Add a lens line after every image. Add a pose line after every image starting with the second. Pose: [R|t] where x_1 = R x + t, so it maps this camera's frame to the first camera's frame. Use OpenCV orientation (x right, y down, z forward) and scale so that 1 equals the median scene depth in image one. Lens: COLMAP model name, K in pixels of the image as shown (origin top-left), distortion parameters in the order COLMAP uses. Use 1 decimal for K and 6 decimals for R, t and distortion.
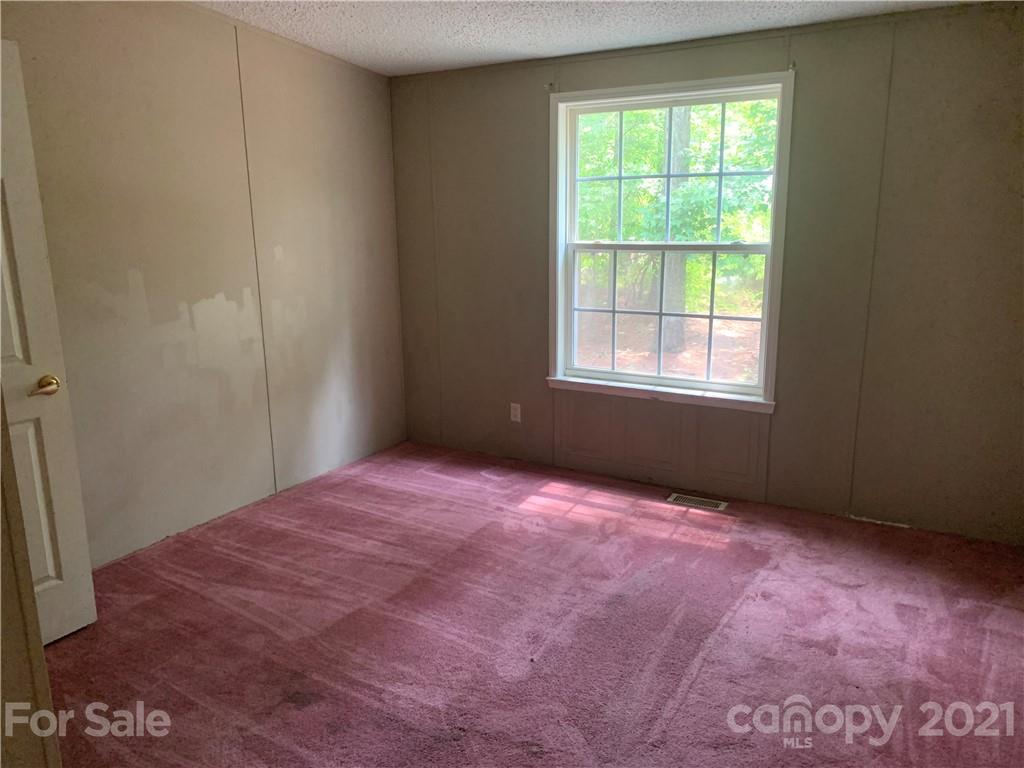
lens RADIAL K [[784.8, 0, 512.0], [0, 784.8, 384.0], [0, 0, 1]] dist [-0.009695, -0.008013]
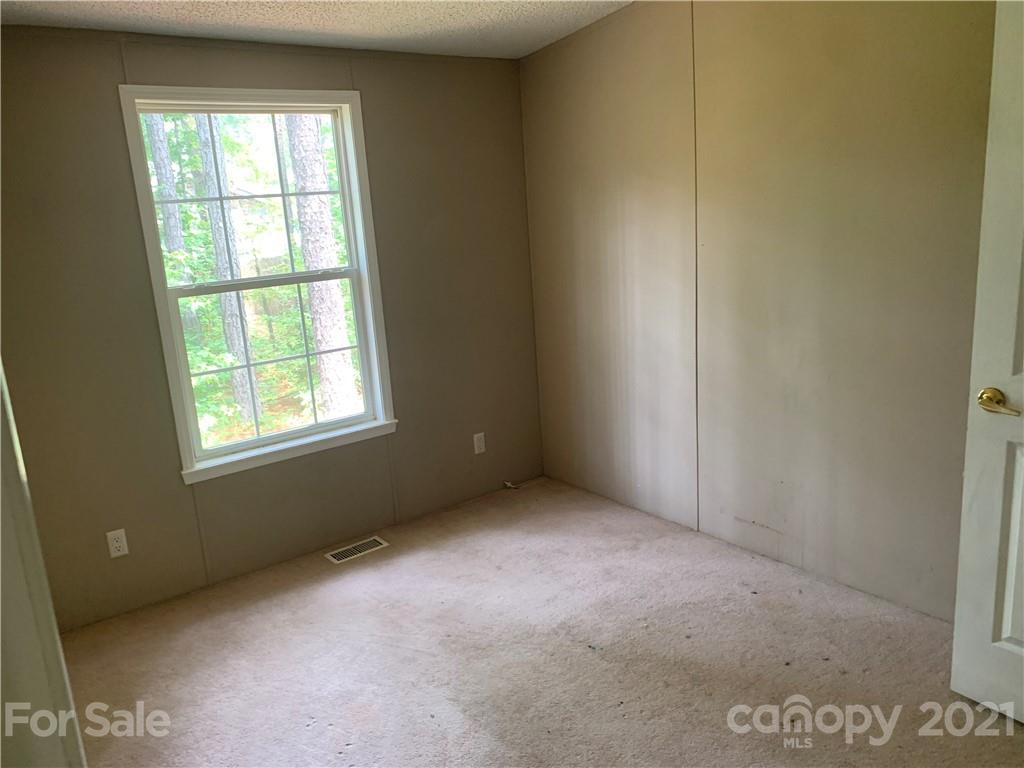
lens RADIAL K [[784.8, 0, 512.0], [0, 784.8, 384.0], [0, 0, 1]] dist [-0.009695, -0.008013]
pose [[0.416275, -0.208898, 0.884916, -0.524983], [0.274809, 0.956638, 0.096556, -0.083923], [-0.866715, 0.202989, 0.455632, 0.445168]]
